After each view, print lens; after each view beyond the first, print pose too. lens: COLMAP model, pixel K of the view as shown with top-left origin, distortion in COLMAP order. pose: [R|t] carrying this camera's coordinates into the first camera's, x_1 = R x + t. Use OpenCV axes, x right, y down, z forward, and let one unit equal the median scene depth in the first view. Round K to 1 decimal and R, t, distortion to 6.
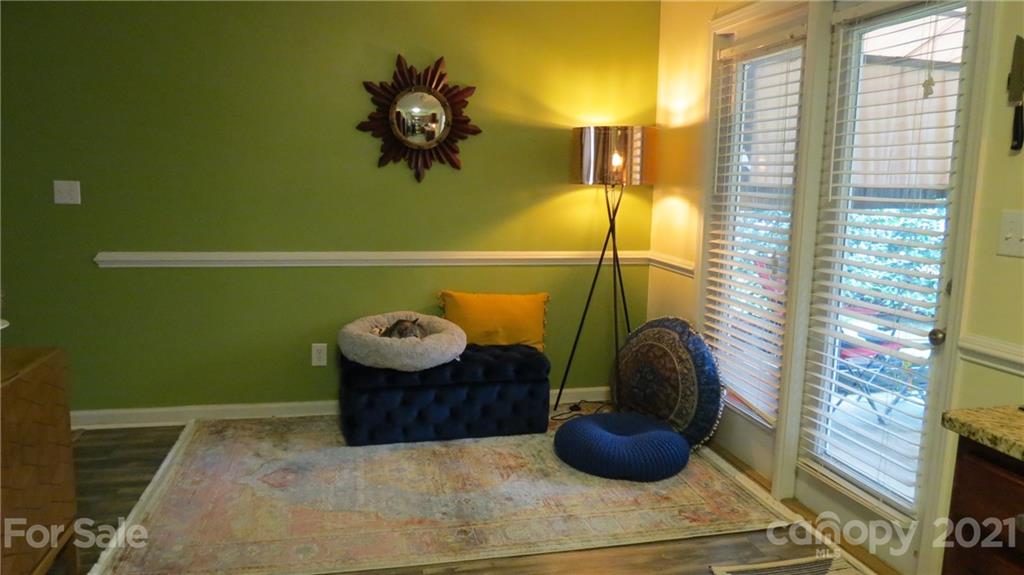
lens RADIAL K [[724.8, 0, 512.3], [0, 724.8, 283.7], [0, 0, 1]] dist [-0.023802, 0.008549]
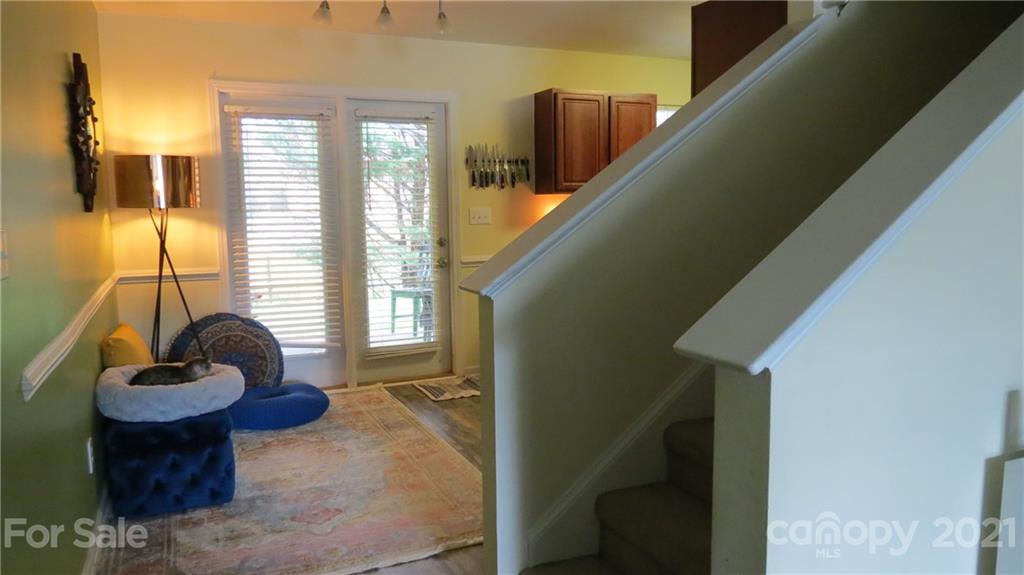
lens RADIAL K [[724.8, 0, 512.1], [0, 724.8, 289.1], [0, 0, 1]] dist [-0.023802, 0.008549]
pose [[-0.206572, -0.134816, 0.969099, -1.080621], [0.148885, 0.974596, 0.167317, -0.125911], [-0.967037, 0.178847, -0.181253, 0.740957]]
